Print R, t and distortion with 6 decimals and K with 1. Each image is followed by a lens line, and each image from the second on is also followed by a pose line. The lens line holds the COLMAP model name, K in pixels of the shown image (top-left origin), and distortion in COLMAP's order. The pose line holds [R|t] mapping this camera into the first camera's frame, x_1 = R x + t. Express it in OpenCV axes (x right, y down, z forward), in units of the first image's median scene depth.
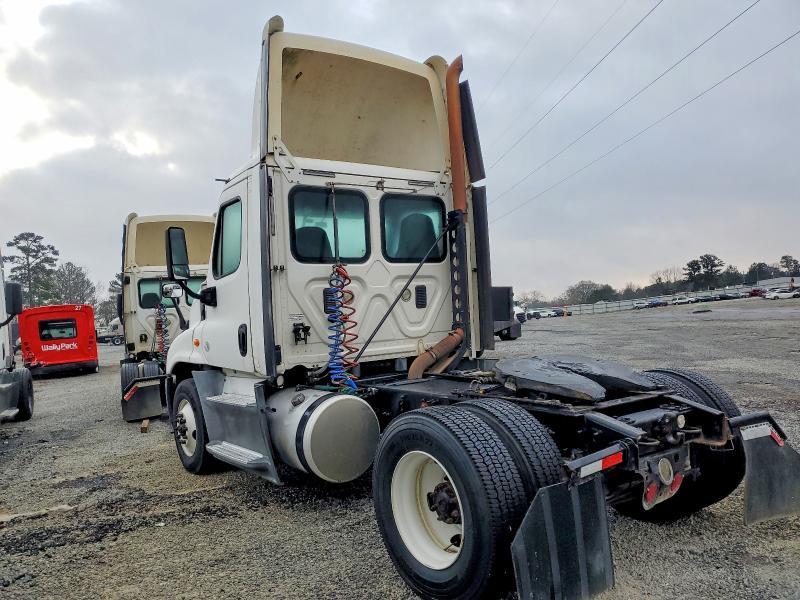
lens RADIAL K [[625.0, 0, 400.0], [0, 625.0, 300.0], [0, 0, 1]] dist [0.001196, -0.000094]
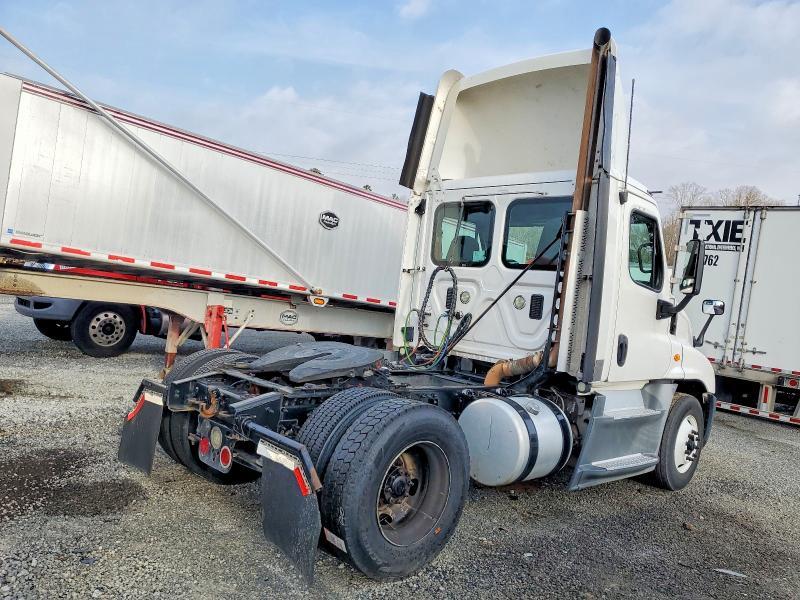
lens RADIAL K [[625.0, 0, 400.0], [0, 625.0, 300.0], [0, 0, 1]] dist [0.001196, -0.000094]
pose [[0.103127, 0.066846, -0.992419, 0.961671], [-0.105601, 0.992836, 0.055900, -0.047176], [0.989047, 0.099036, 0.109448, 0.715641]]
